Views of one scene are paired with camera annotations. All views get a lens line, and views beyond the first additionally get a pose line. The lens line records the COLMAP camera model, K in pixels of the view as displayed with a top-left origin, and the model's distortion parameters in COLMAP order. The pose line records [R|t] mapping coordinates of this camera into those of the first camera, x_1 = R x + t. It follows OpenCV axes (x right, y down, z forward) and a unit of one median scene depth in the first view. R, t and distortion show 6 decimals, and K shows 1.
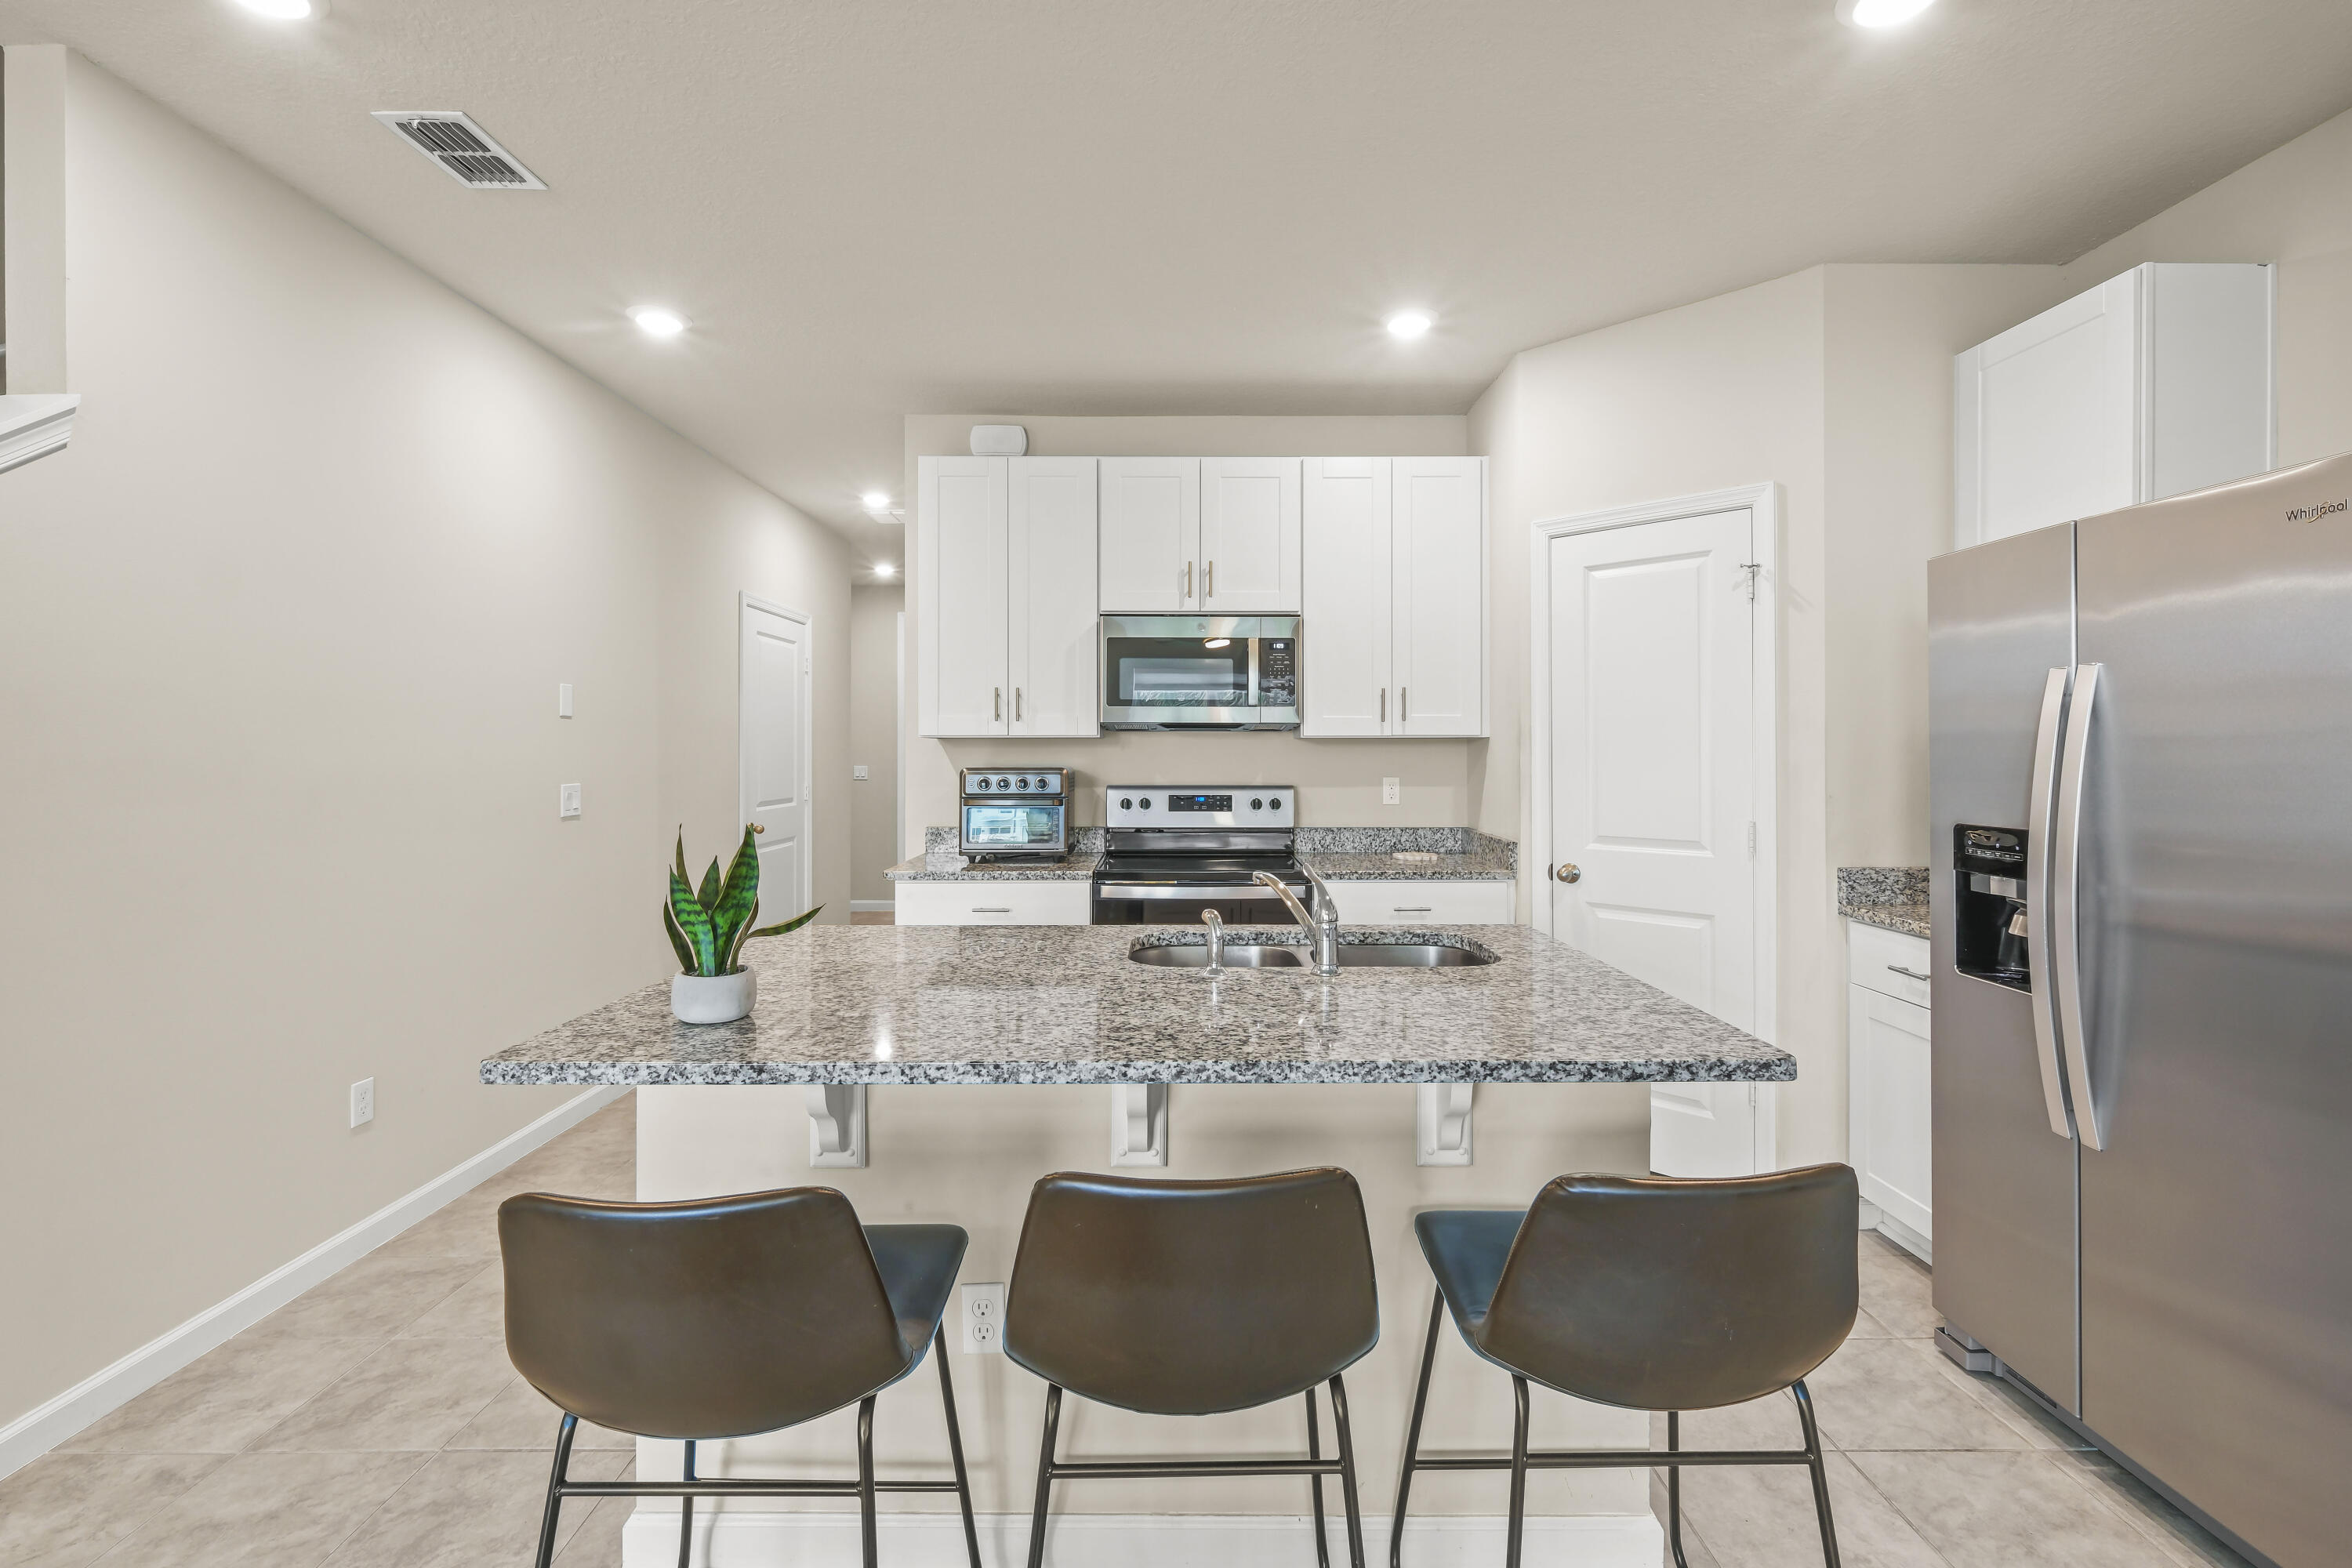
lens RADIAL K [[1014.8, 0, 1183.5], [0, 1014.8, 753.9], [0, 0, 1]] dist [-0.003708, 0.000130]
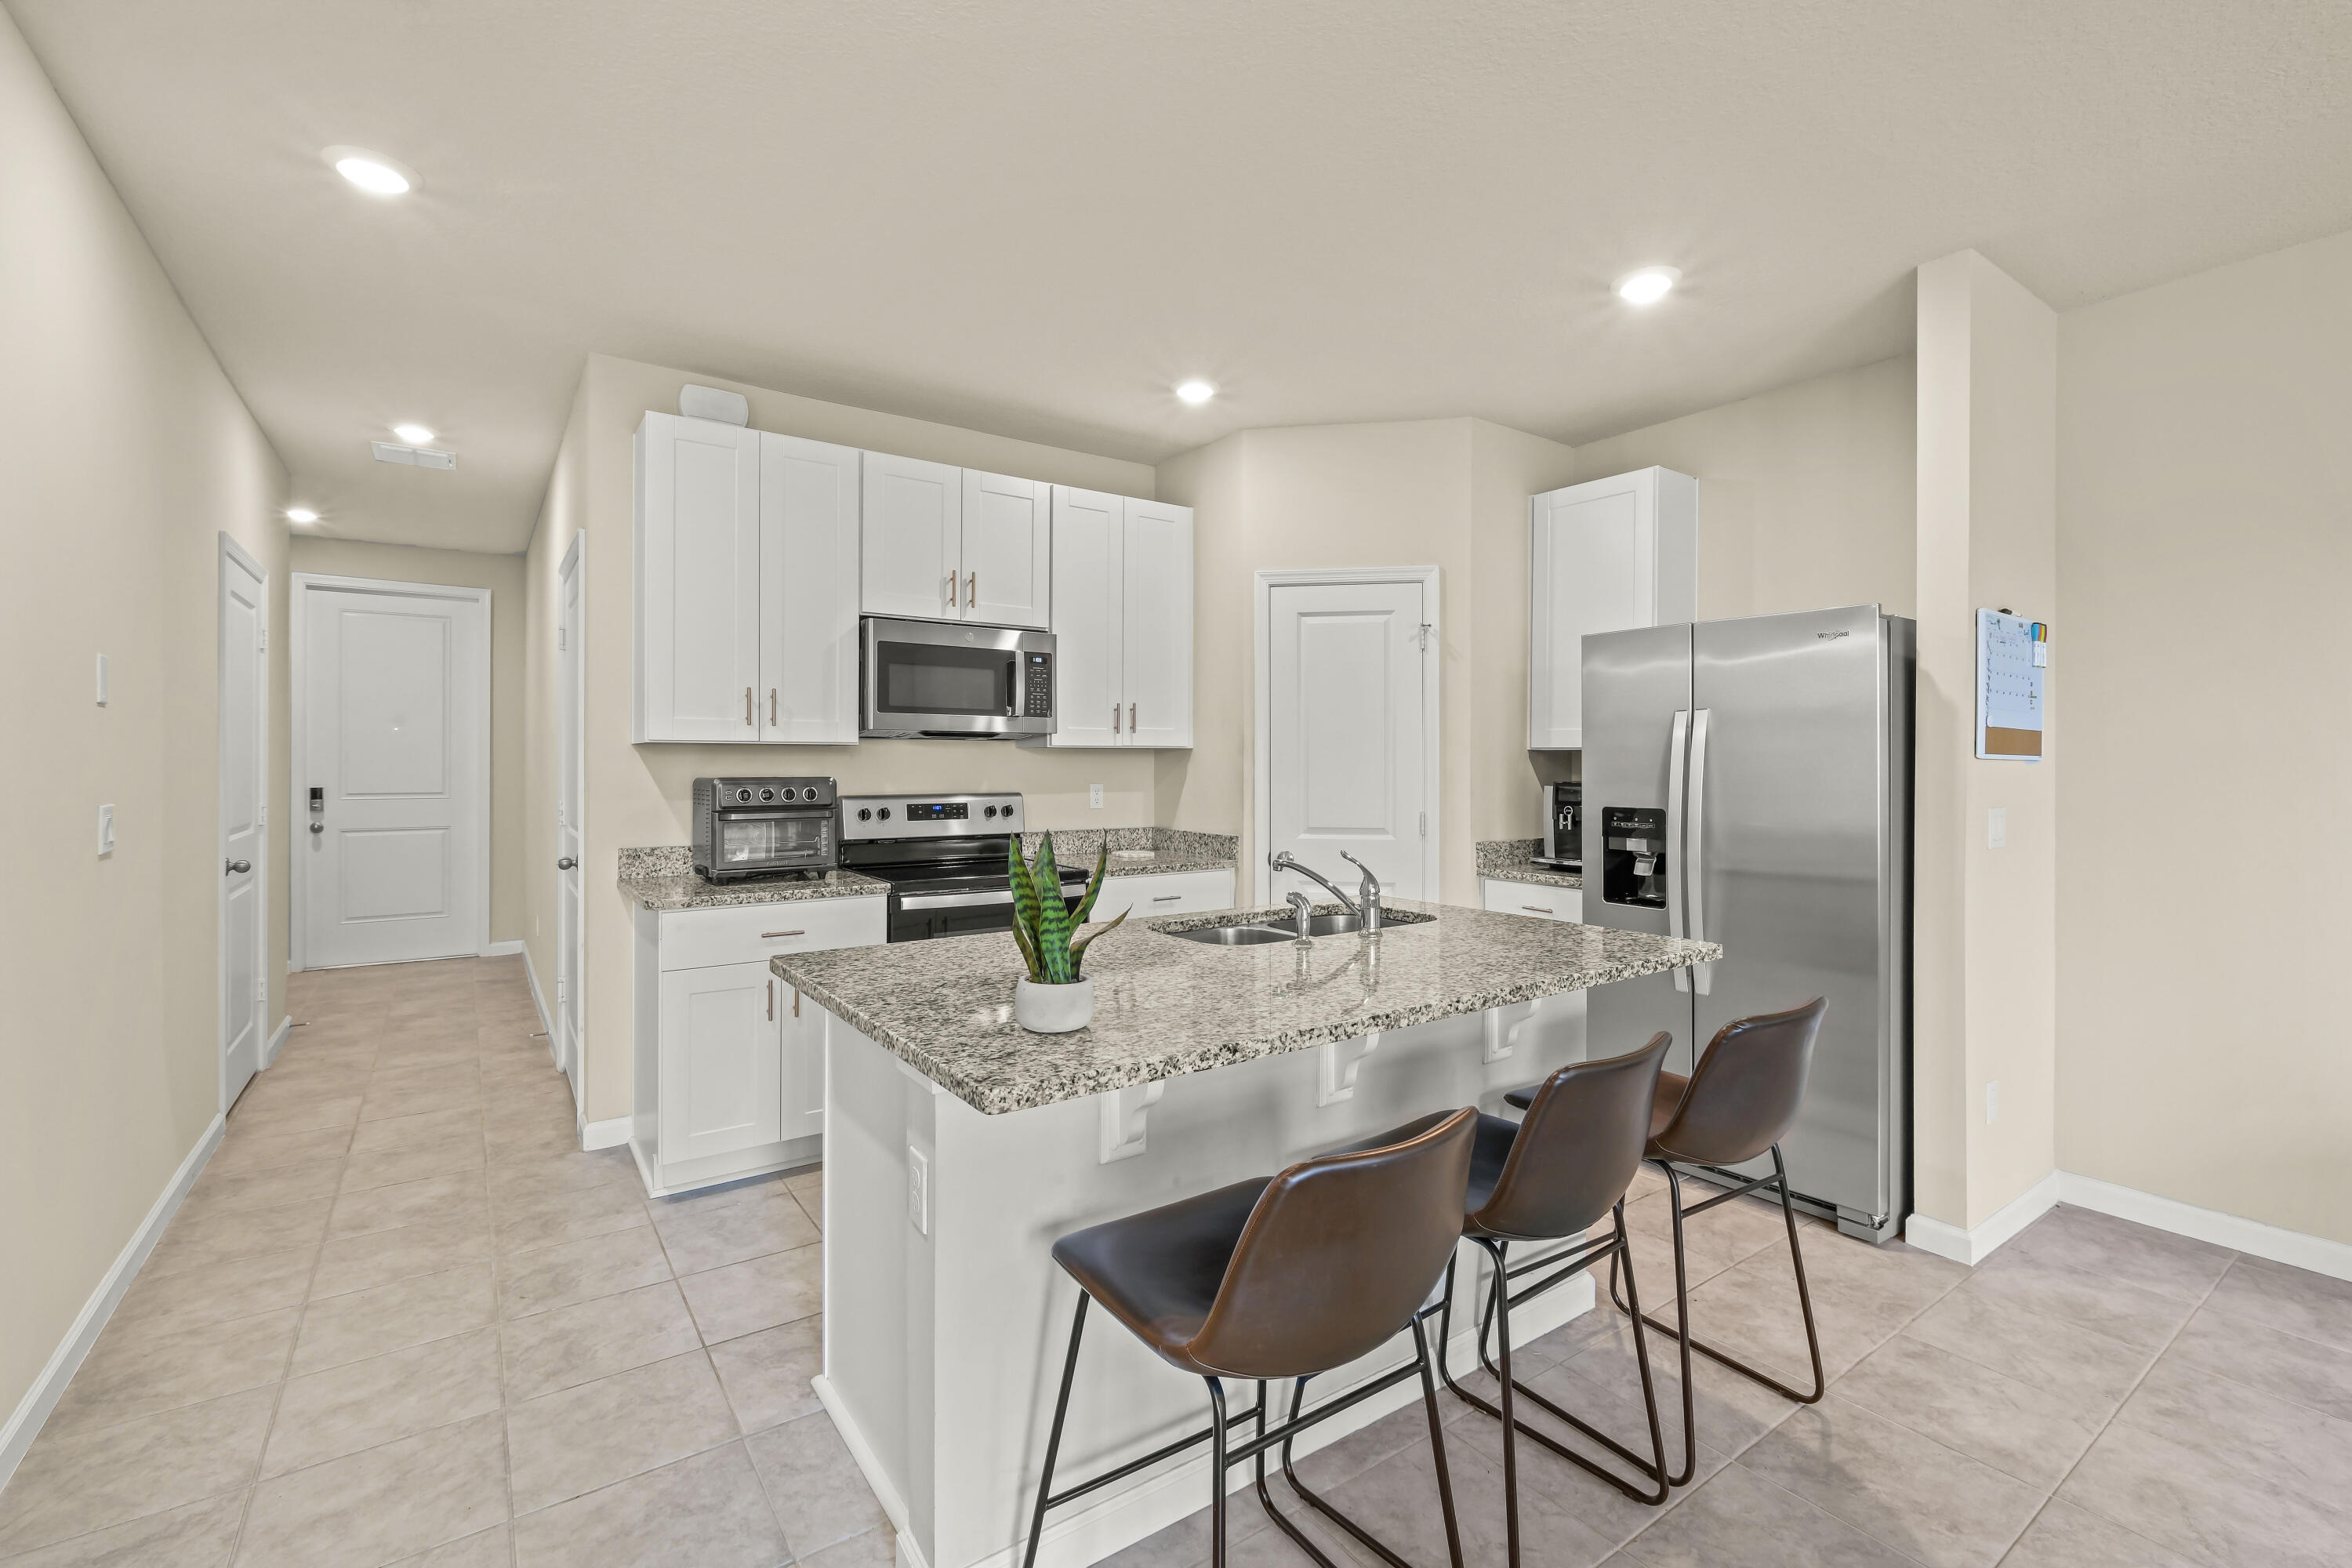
lens RADIAL K [[1014.8, 0, 1172.9], [0, 1014.8, 769.1], [0, 0, 1]] dist [-0.003708, 0.000130]
pose [[0.820869, -0.001112, 0.571116, -0.391874], [-0.001010, 0.999994, 0.003399, 0.003187], [-0.571116, -0.003367, 0.820862, 0.054871]]
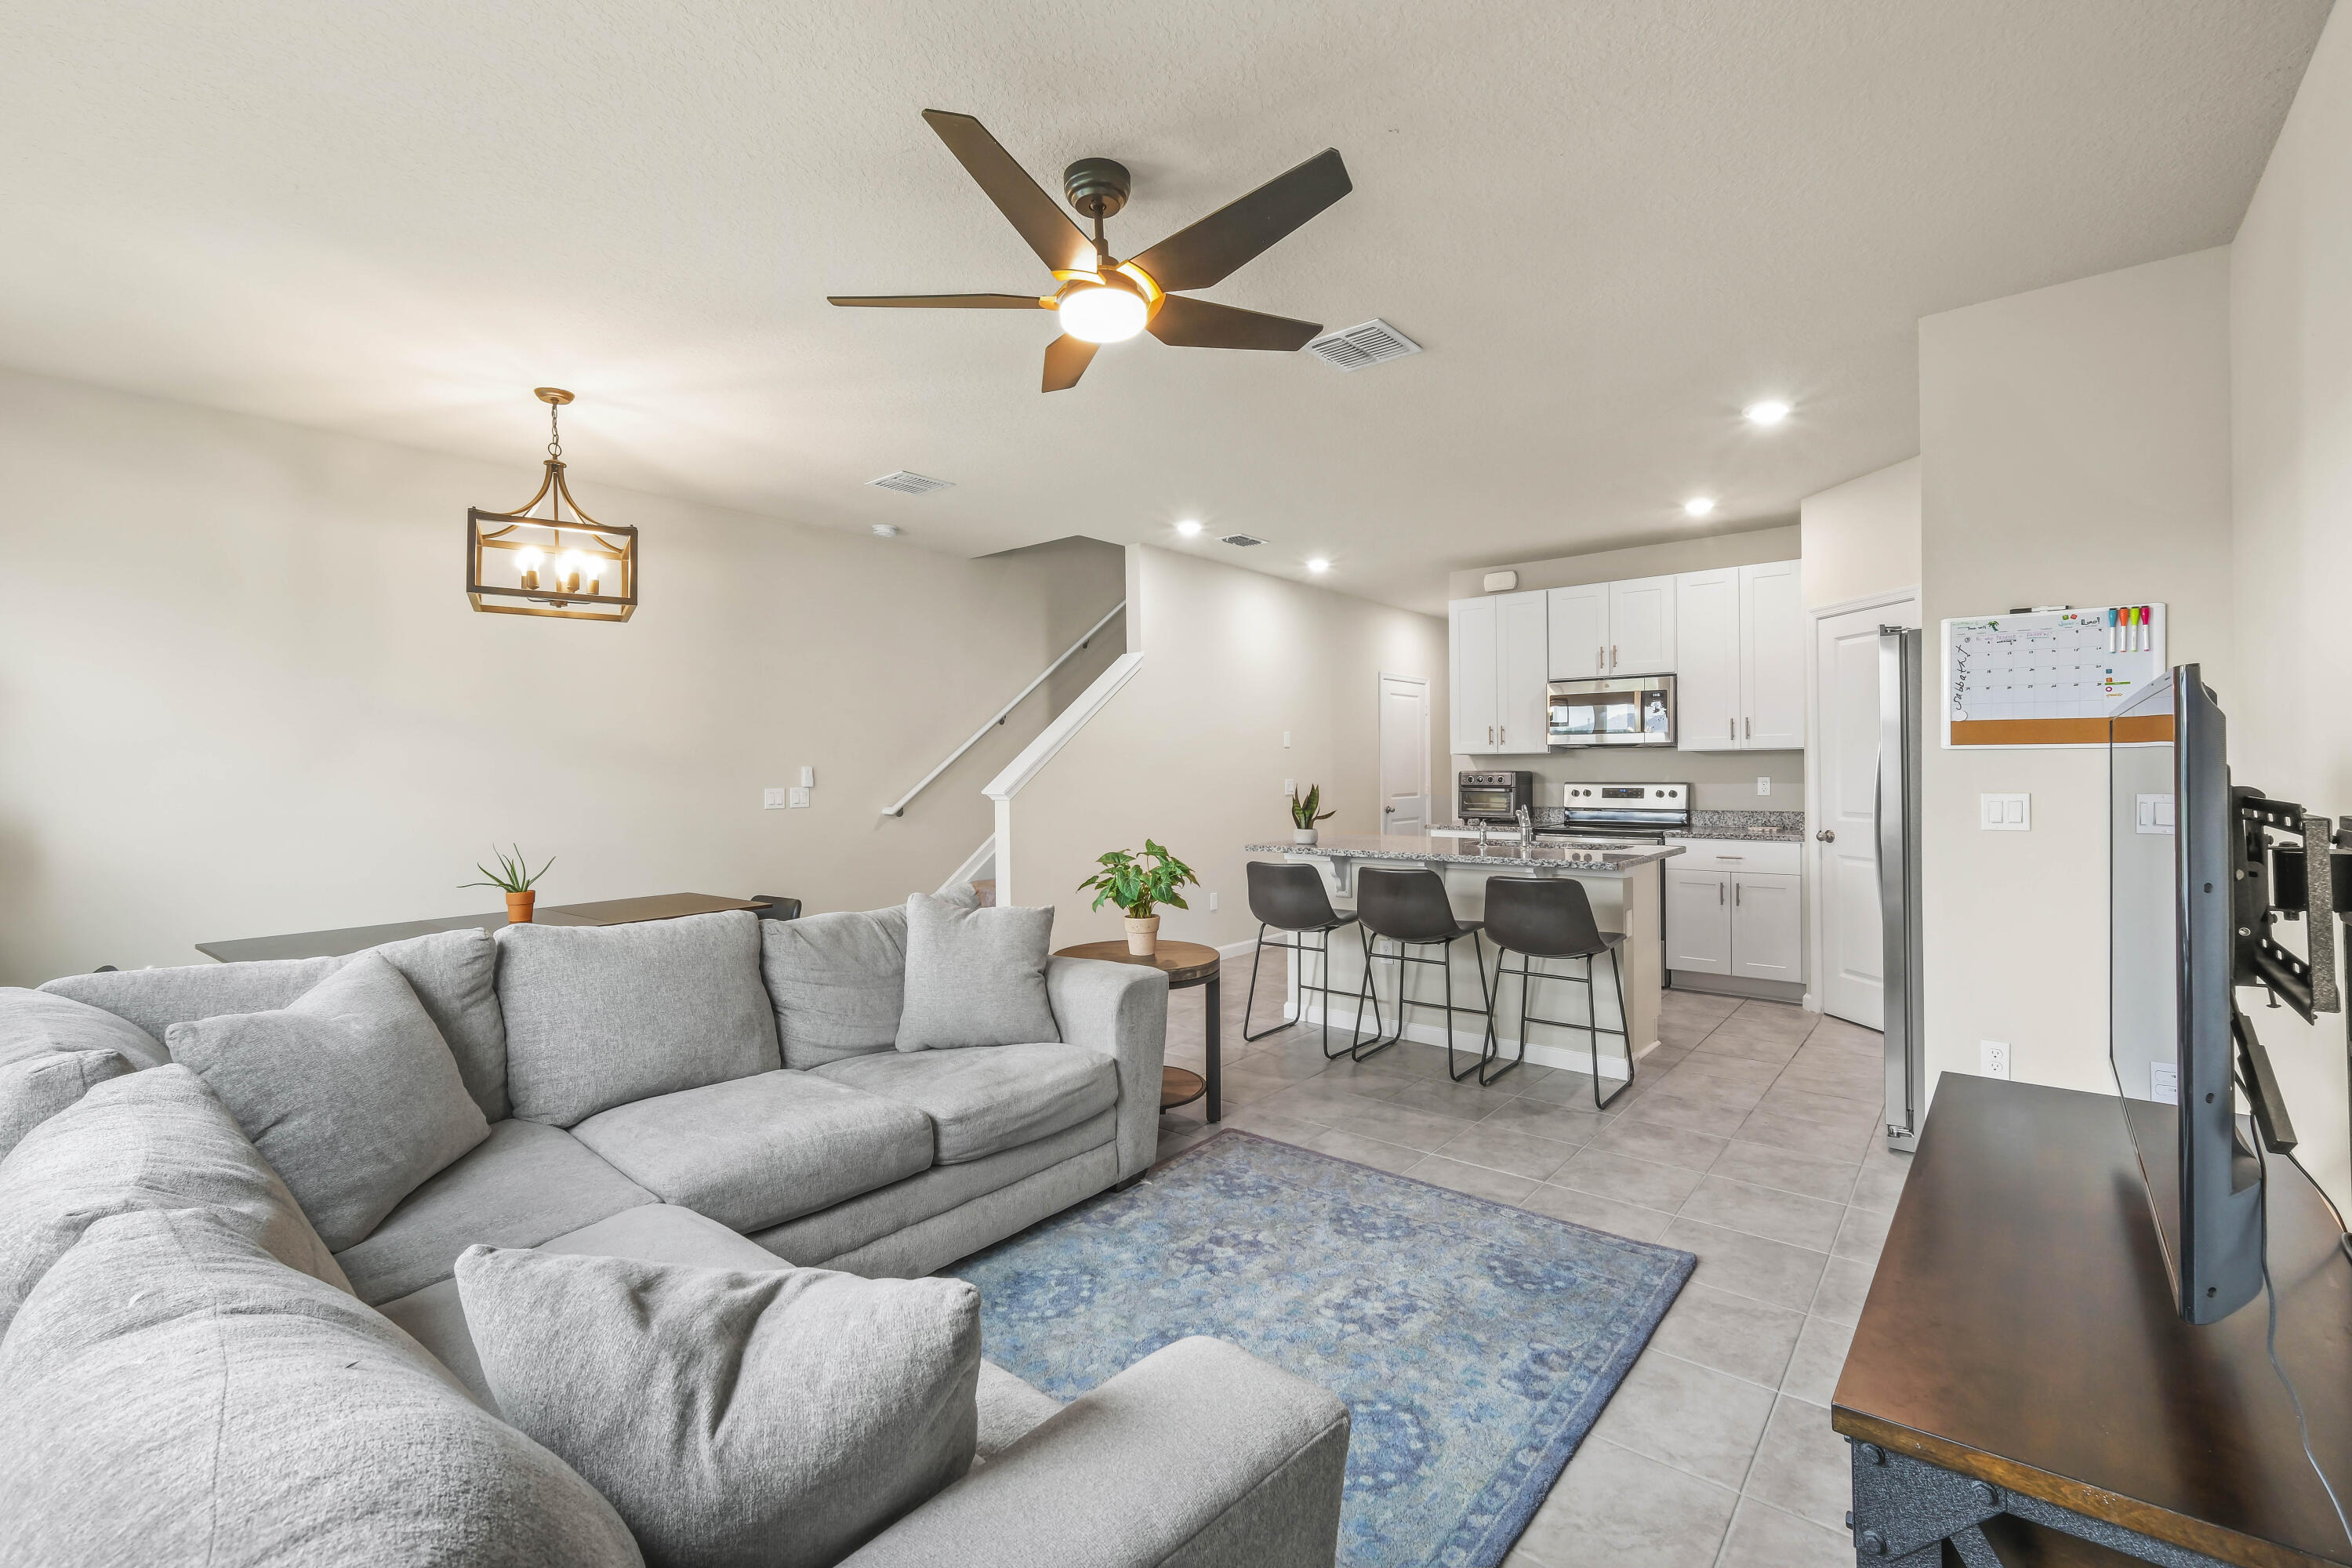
lens RADIAL K [[1014.8, 0, 1174.6], [0, 1014.8, 783.0], [0, 0, 1]] dist [-0.003708, 0.000130]
pose [[0.764947, 0.002584, -0.644088, 0.545932], [0.005069, 0.999937, 0.010032, 0.014037], [0.644073, -0.010939, 0.764886, -0.730596]]
